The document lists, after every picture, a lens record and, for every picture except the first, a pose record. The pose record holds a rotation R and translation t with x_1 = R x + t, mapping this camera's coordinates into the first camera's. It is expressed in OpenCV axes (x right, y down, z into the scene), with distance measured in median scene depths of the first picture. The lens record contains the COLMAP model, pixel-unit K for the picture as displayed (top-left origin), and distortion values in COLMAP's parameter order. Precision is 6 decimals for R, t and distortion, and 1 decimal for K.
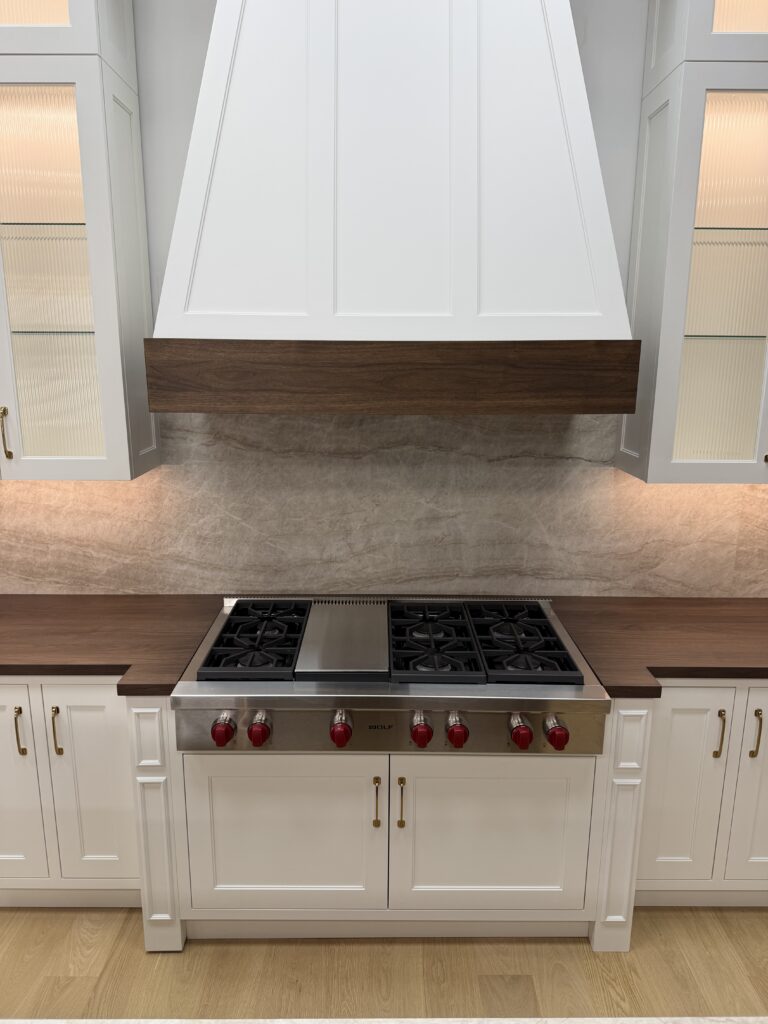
lens RADIAL K [[712.3, 0, 382.7], [0, 712.3, 511.6], [0, 0, 1]] dist [0.189002, -0.394813]
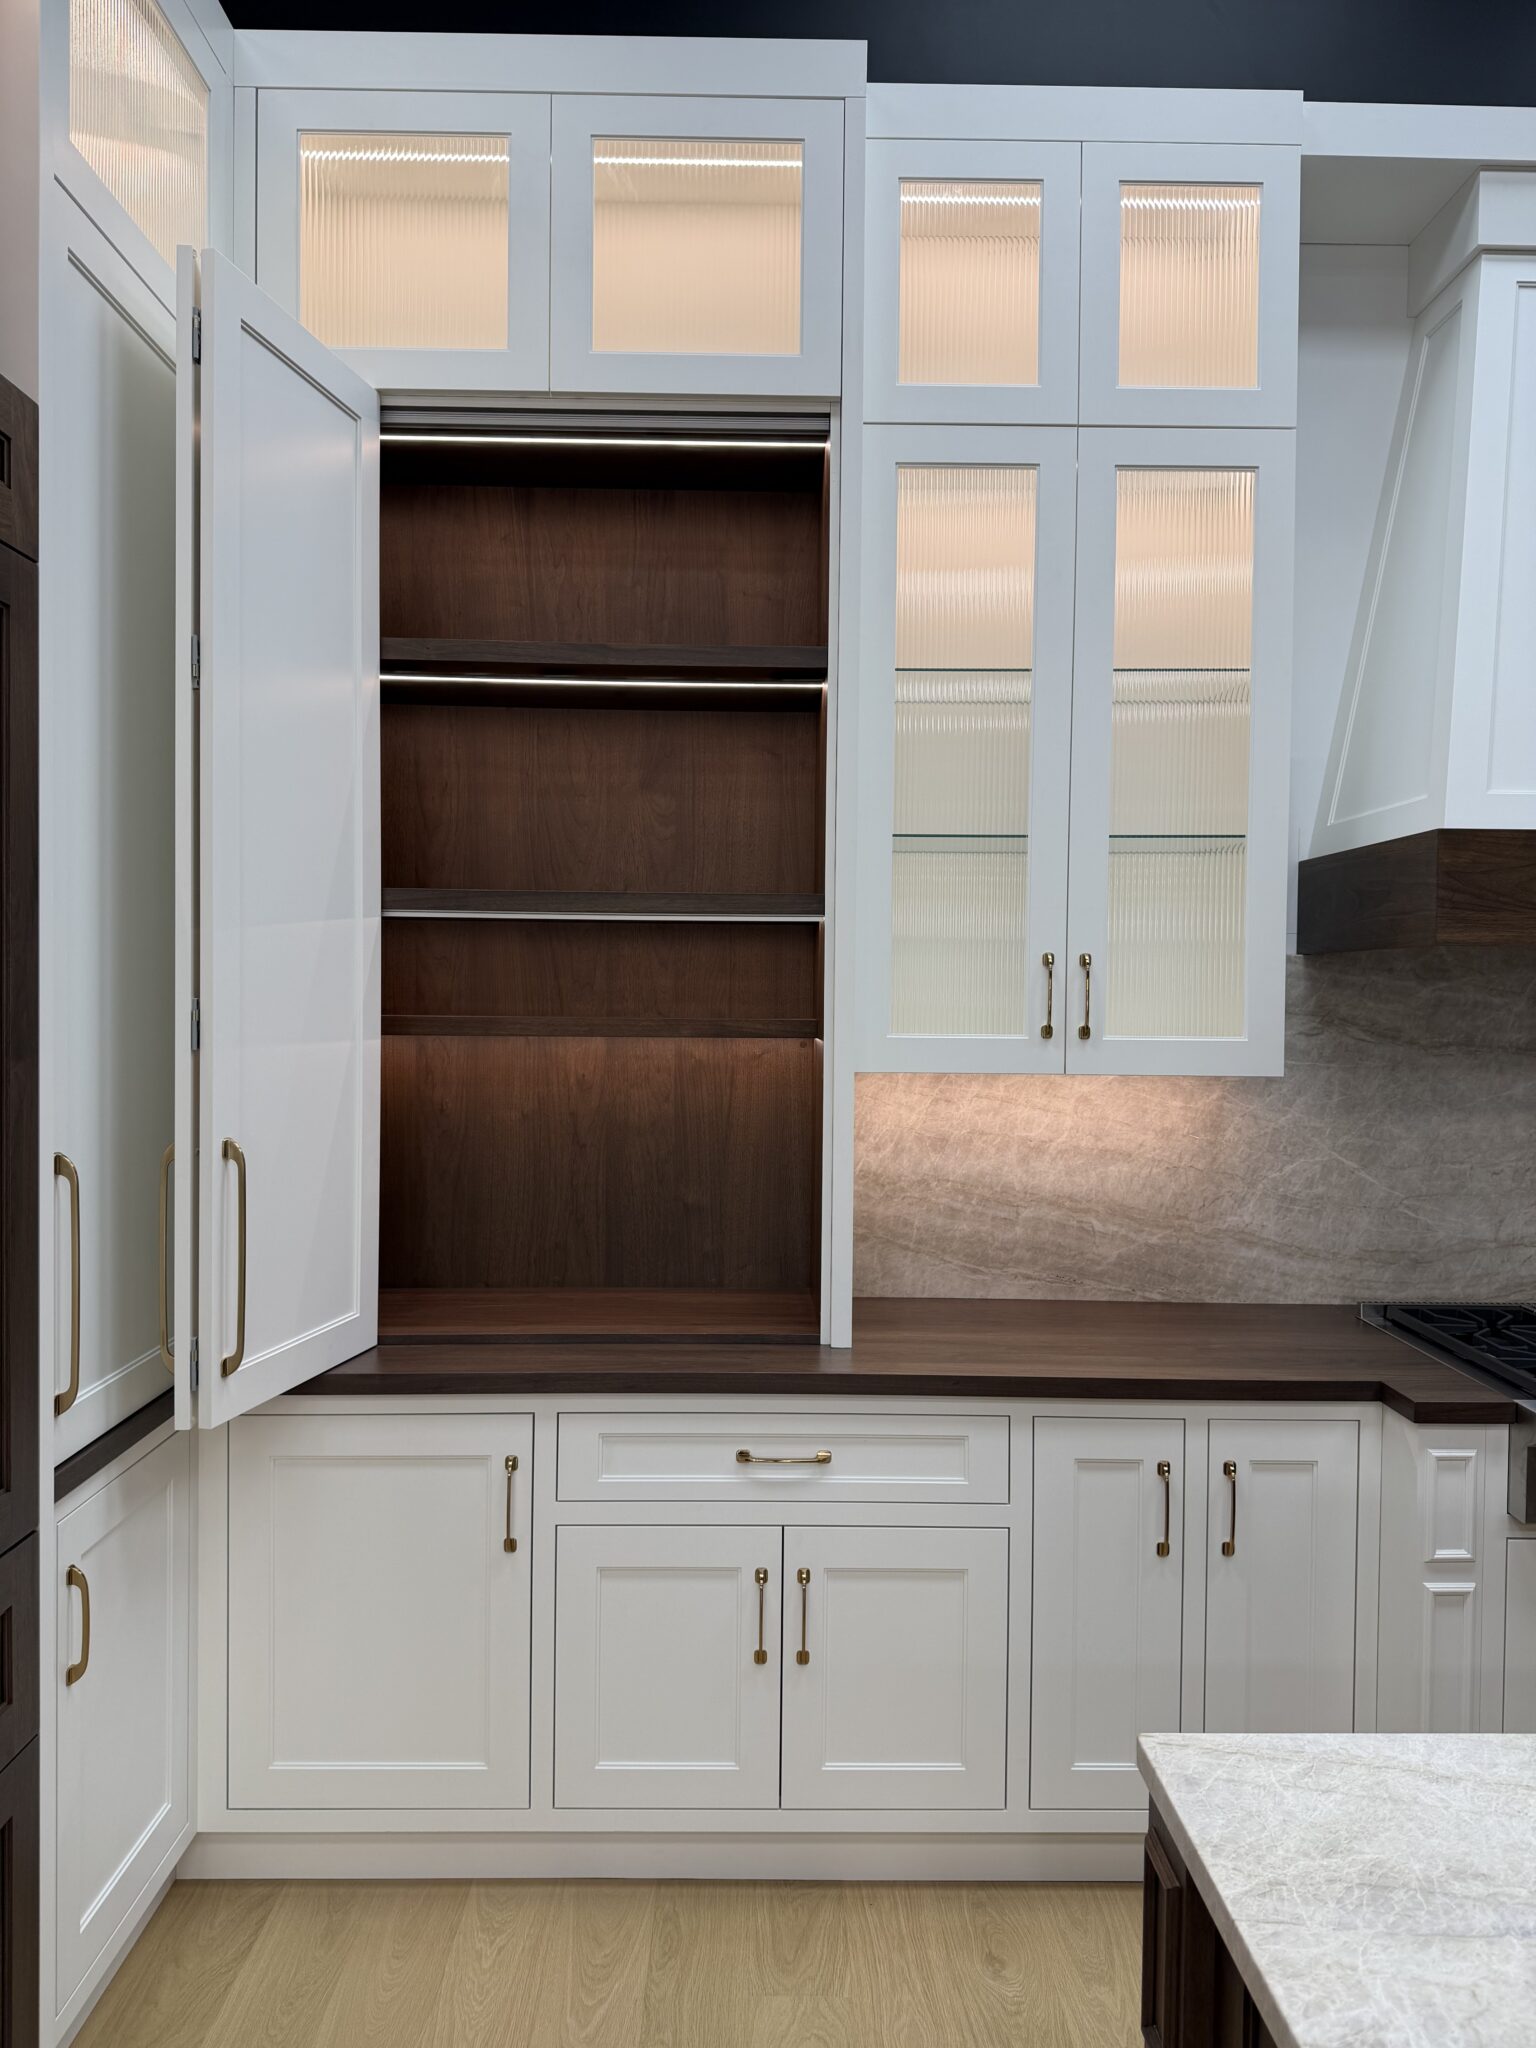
lens RADIAL K [[1424.5, 0, 765.4], [0, 1424.5, 1023.2], [0, 0, 1]] dist [0.189002, -0.394813]
pose [[0.999914, 0.004775, 0.012175, -0.680760], [-0.002193, 0.979000, -0.203849, 0.135619], [-0.012893, 0.203805, 0.978927, -0.141283]]
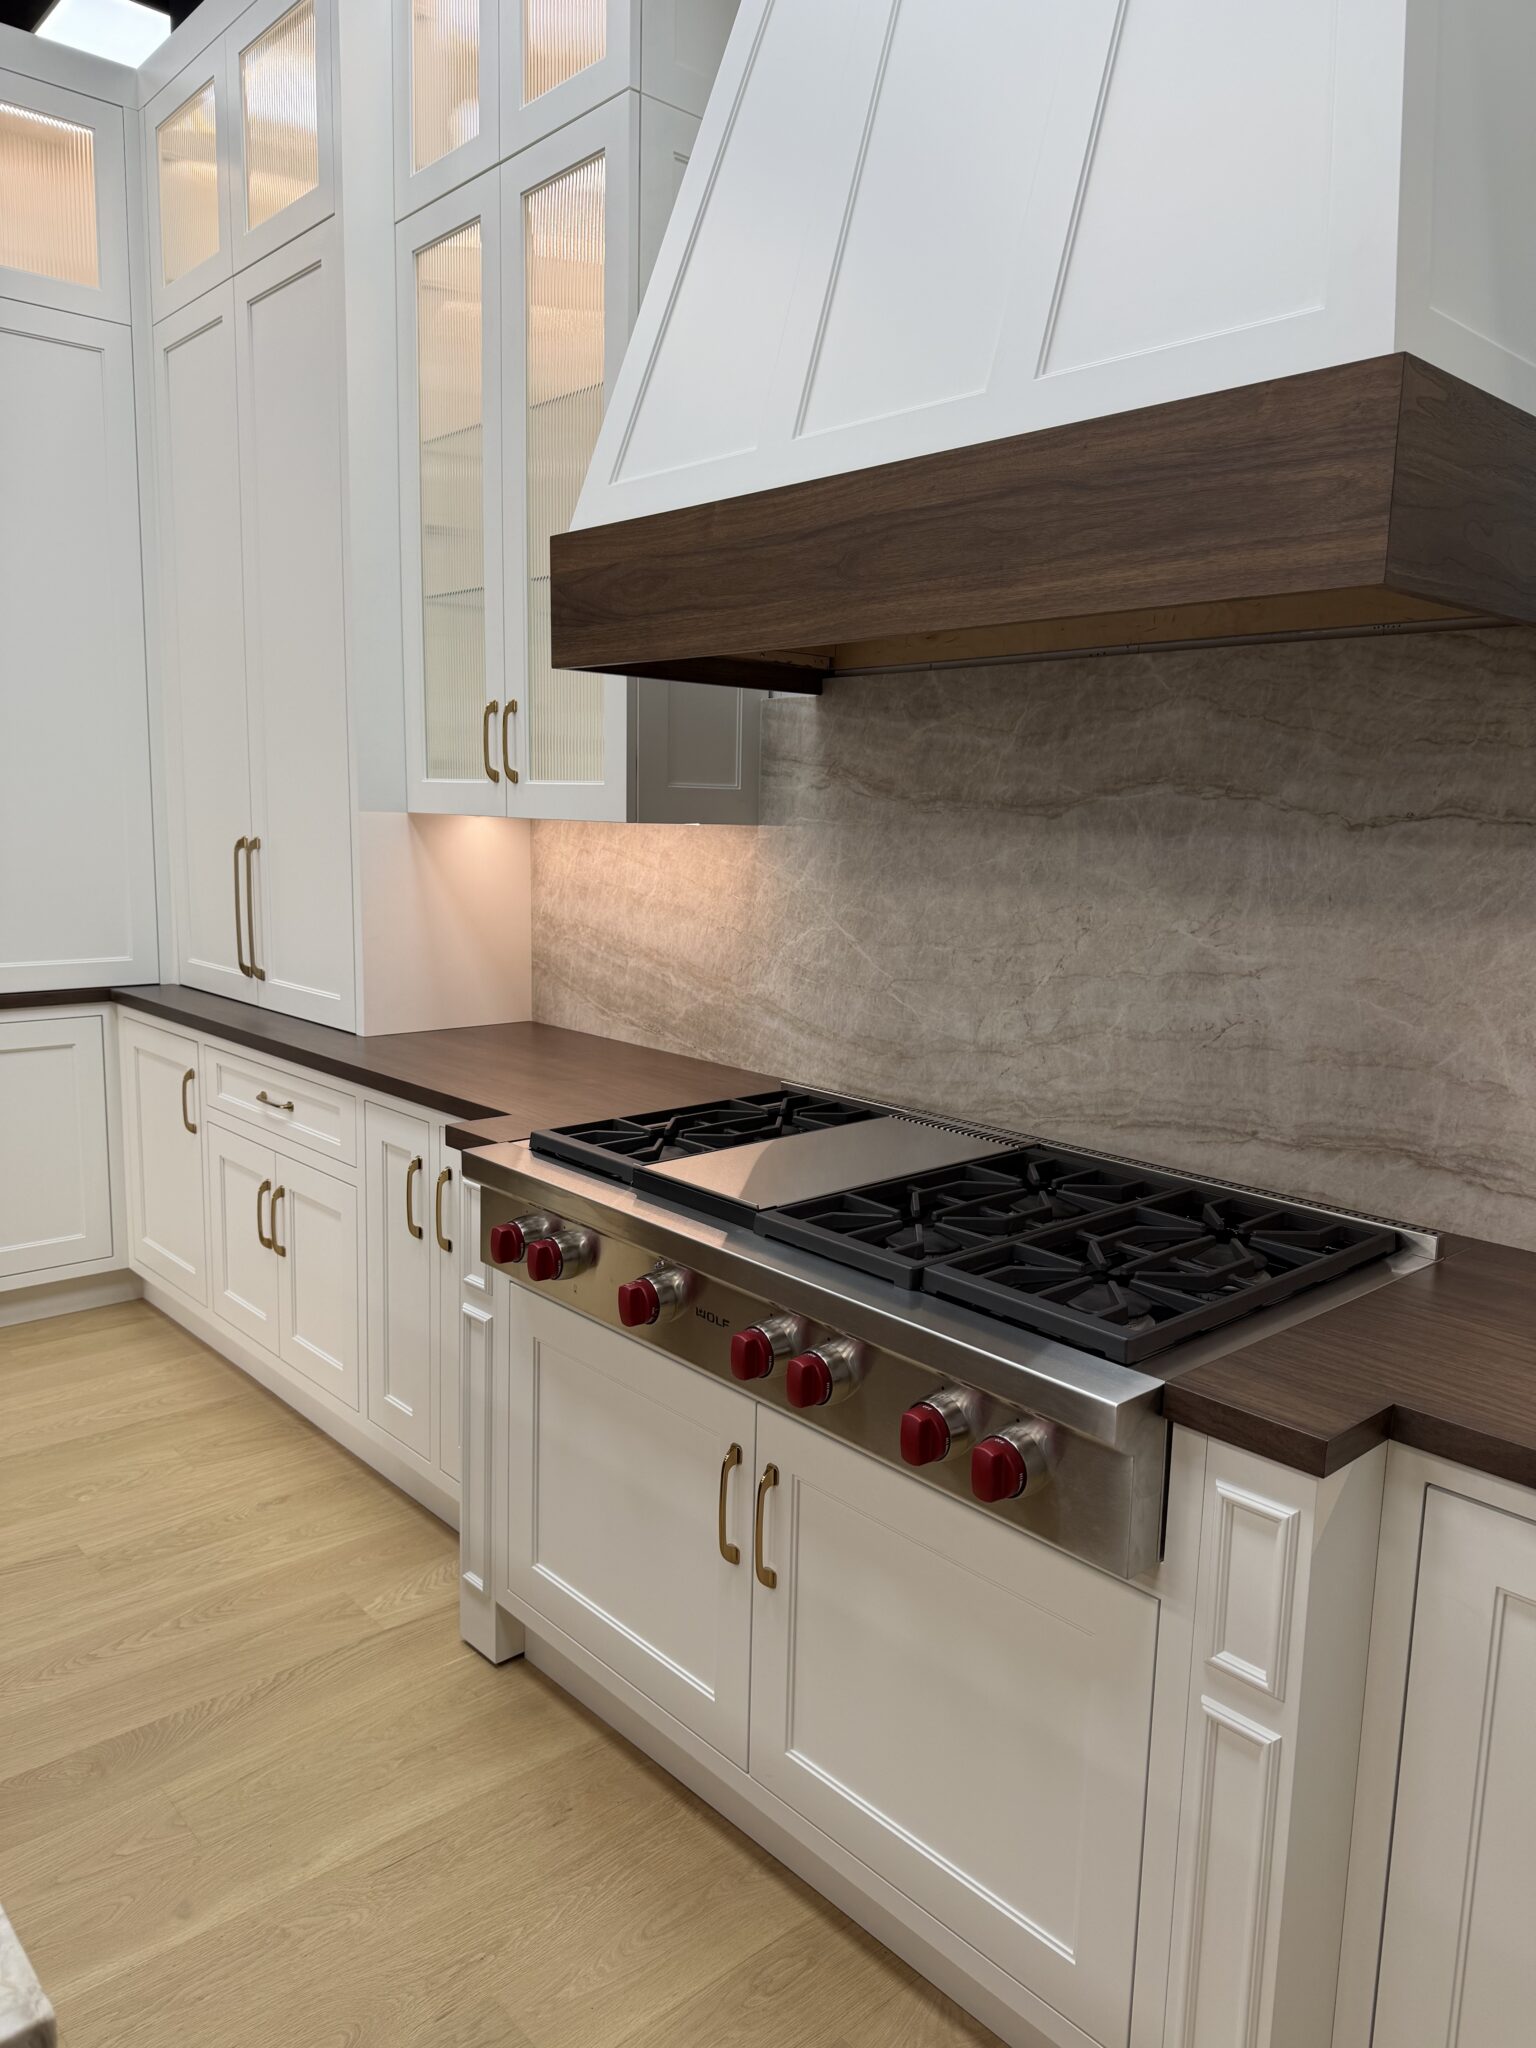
lens RADIAL K [[1424.5, 0, 765.4], [0, 1424.5, 1023.2], [0, 0, 1]] dist [0.189002, -0.394813]
pose [[0.666238, 0.121744, -0.735735, 0.500280], [-0.186208, 0.982492, -0.006044, 0.086000], [0.722117, 0.141026, 0.677243, 0.289663]]
